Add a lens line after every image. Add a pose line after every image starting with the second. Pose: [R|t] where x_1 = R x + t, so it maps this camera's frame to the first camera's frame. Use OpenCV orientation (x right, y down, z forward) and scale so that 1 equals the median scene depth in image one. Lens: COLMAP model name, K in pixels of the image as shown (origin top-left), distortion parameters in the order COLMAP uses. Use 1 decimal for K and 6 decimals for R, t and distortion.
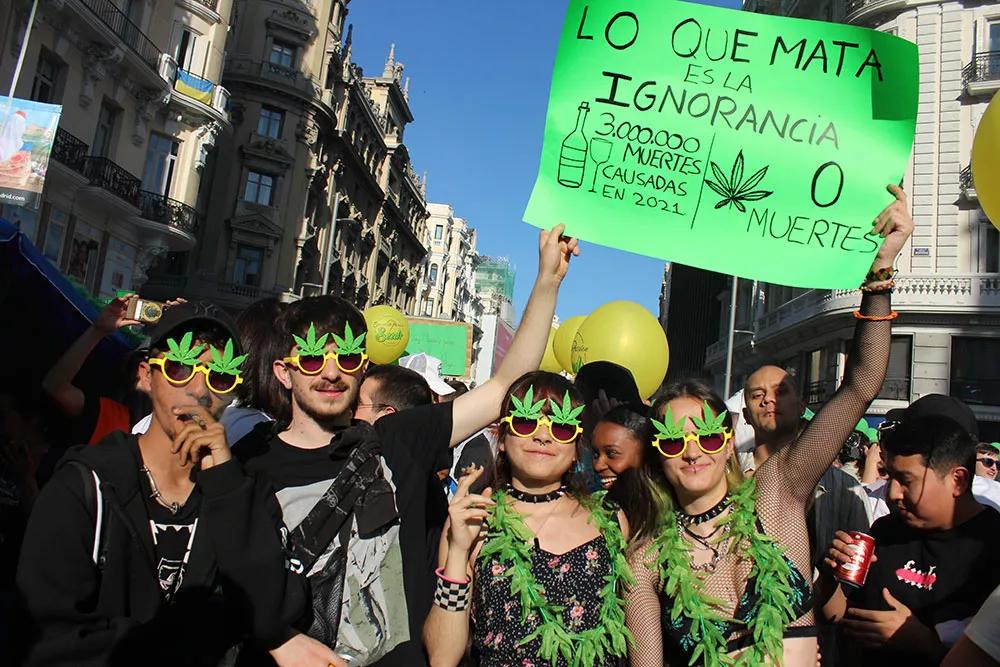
lens RADIAL K [[844.5, 0, 500.0], [0, 844.5, 333.5], [0, 0, 1]] dist [-0.165240, 0.159596]
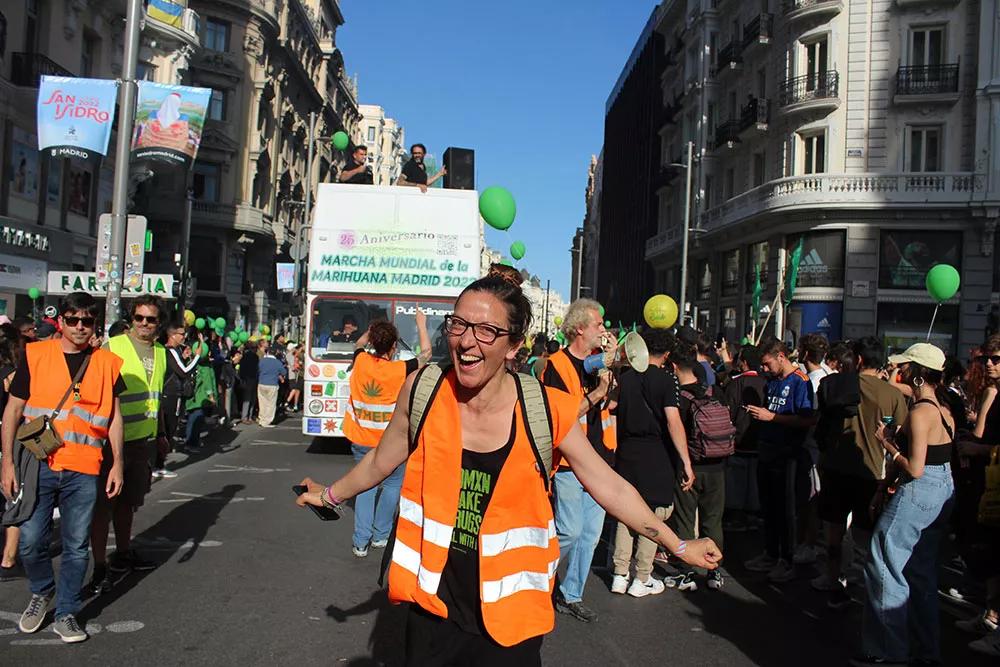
lens RADIAL K [[844.5, 0, 500.0], [0, 844.5, 333.5], [0, 0, 1]] dist [-0.165240, 0.159596]
pose [[0.994218, -0.053048, 0.093357, -0.038603], [0.040708, 0.990751, 0.129446, -0.010366], [-0.099361, -0.124897, 0.987182, -0.039091]]
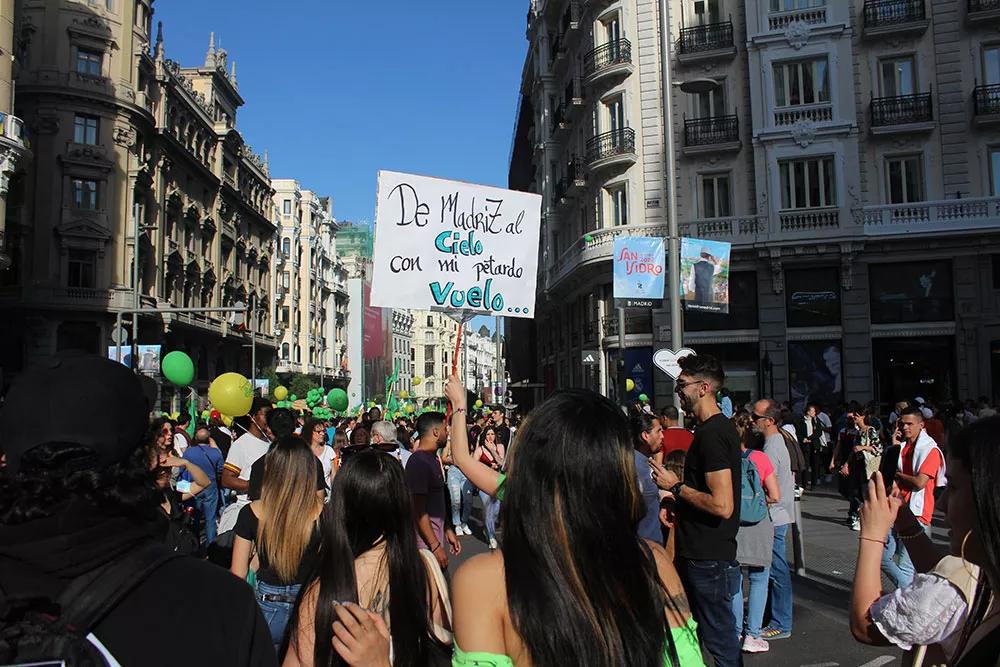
lens RADIAL K [[844.5, 0, 500.0], [0, 844.5, 333.5], [0, 0, 1]] dist [-0.165240, 0.159596]
pose [[0.986579, -0.113060, 0.117813, 0.069186], [0.105772, 0.992171, 0.066395, -0.009582], [-0.124397, -0.053042, 0.990814, -0.076702]]
